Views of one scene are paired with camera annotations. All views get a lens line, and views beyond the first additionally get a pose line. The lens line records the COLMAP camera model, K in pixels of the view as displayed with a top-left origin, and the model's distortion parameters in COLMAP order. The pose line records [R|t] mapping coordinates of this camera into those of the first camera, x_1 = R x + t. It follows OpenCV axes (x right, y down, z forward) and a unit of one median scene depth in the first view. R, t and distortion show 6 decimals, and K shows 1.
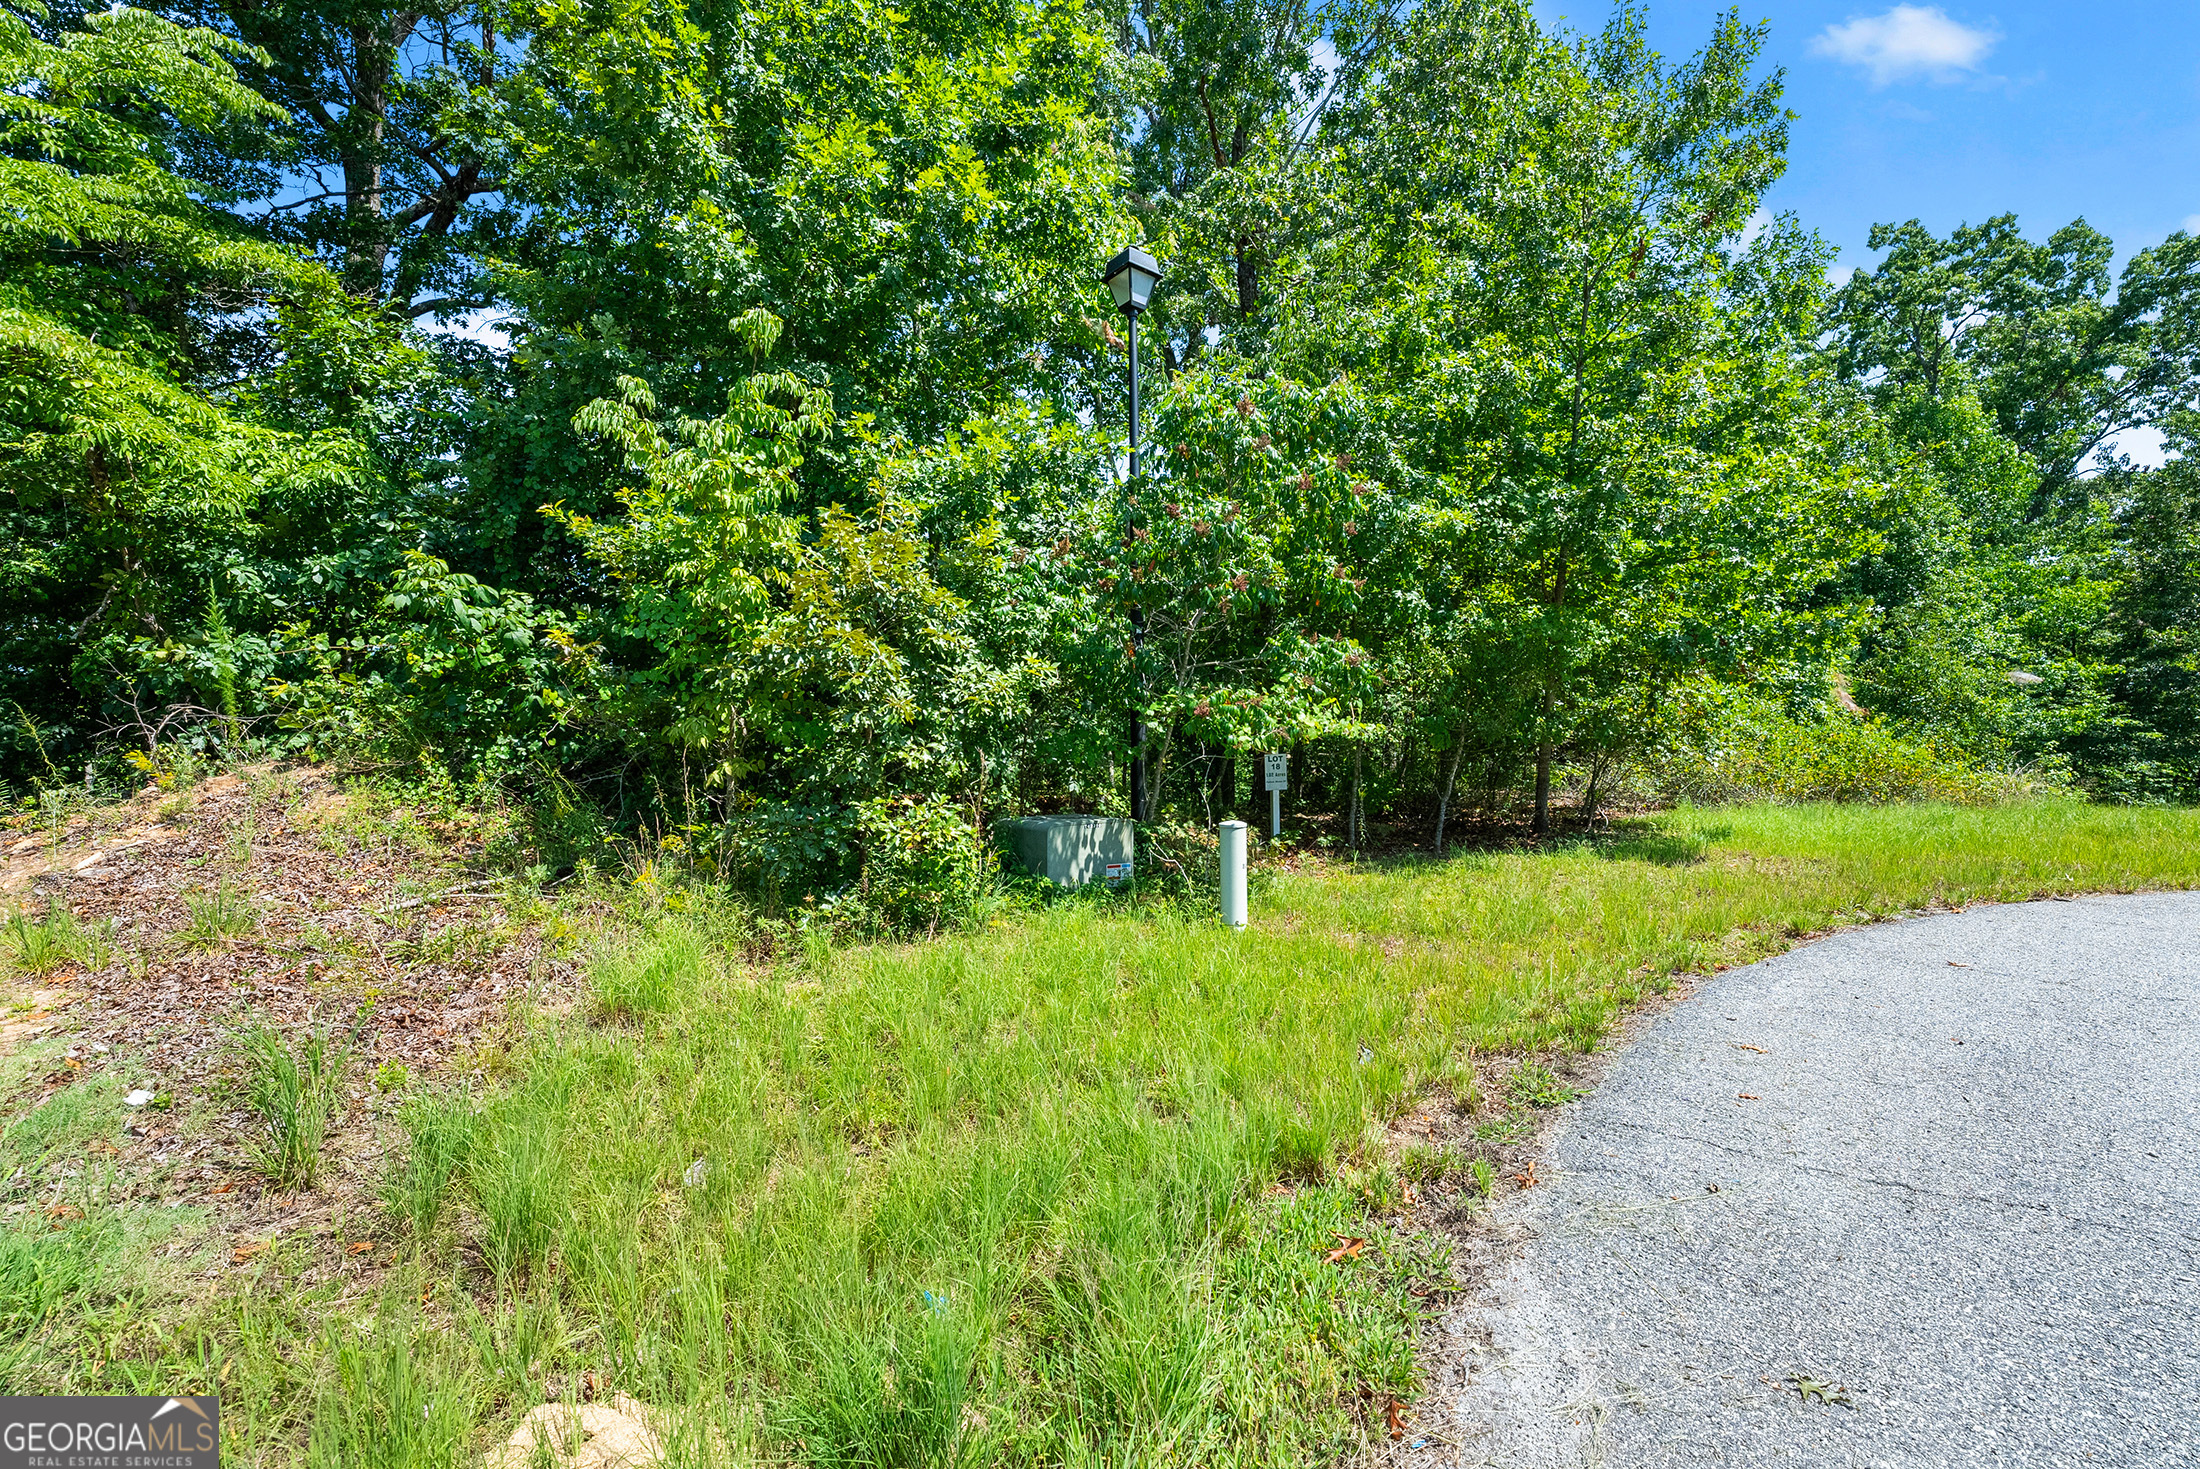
lens RADIAL K [[912.3, 0, 1025.7], [0, 912.3, 735.3], [0, 0, 1]] dist [-0.000735, -0.000235]
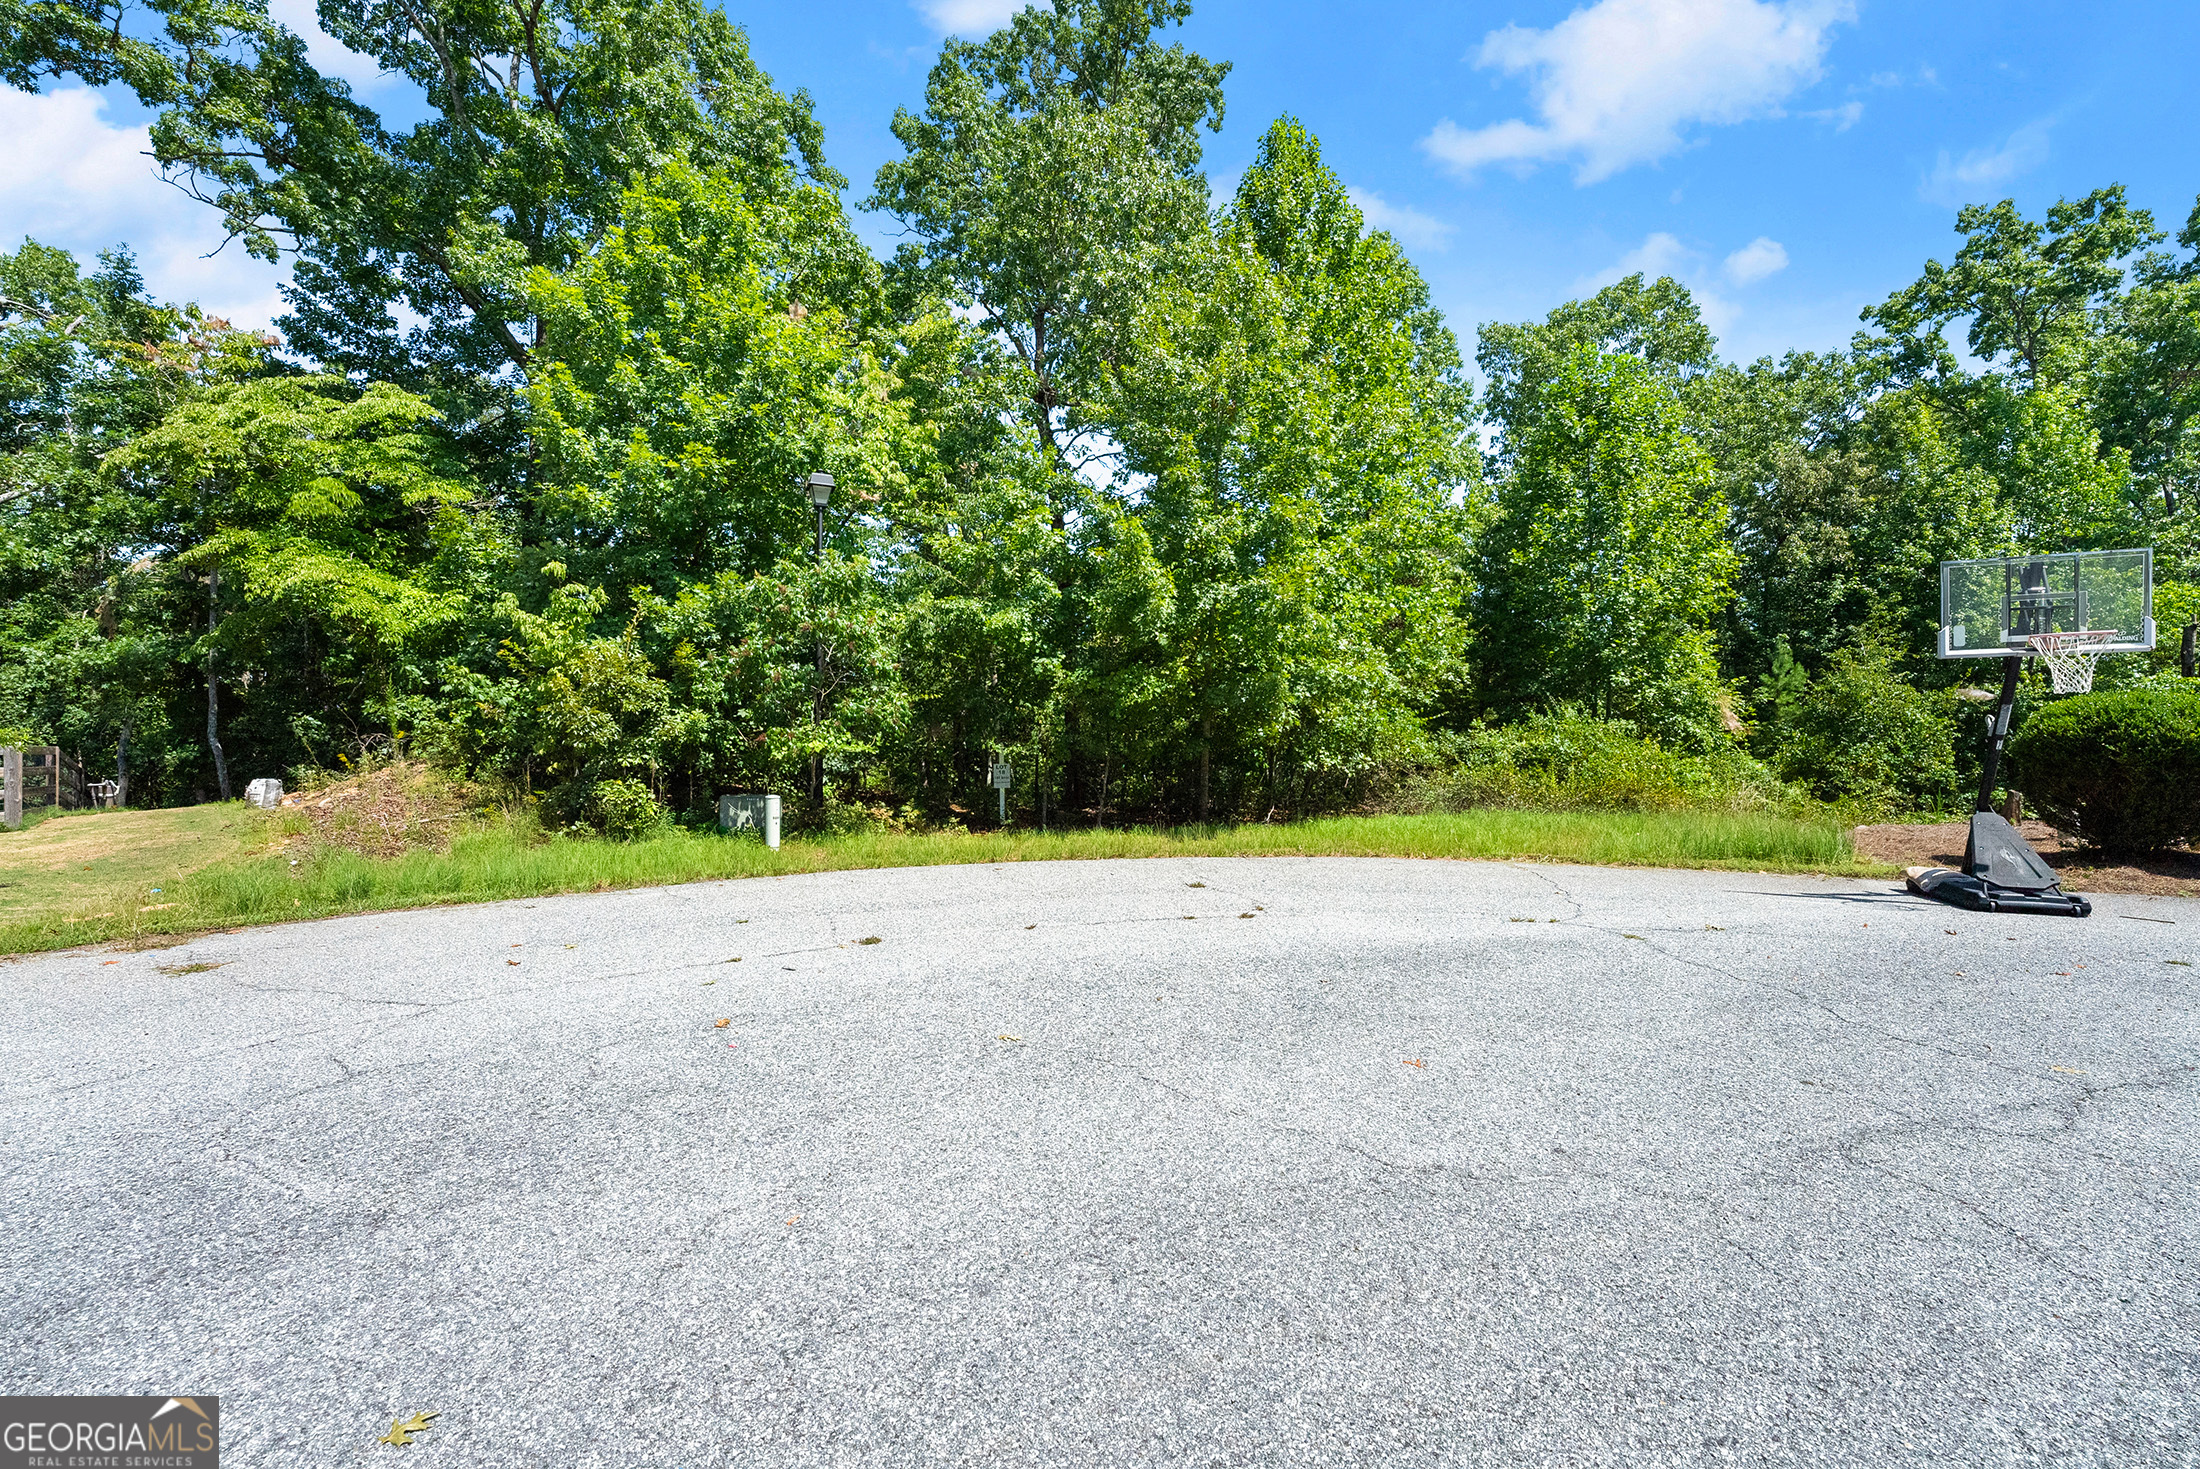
lens RADIAL K [[912.3, 0, 1025.7], [0, 912.3, 735.3], [0, 0, 1]] dist [-0.000735, -0.000235]
pose [[0.967570, 0.004418, -0.252563, 1.039192], [-0.006304, 0.999958, -0.006658, -0.022845], [0.252523, 0.008034, 0.967558, -0.652120]]
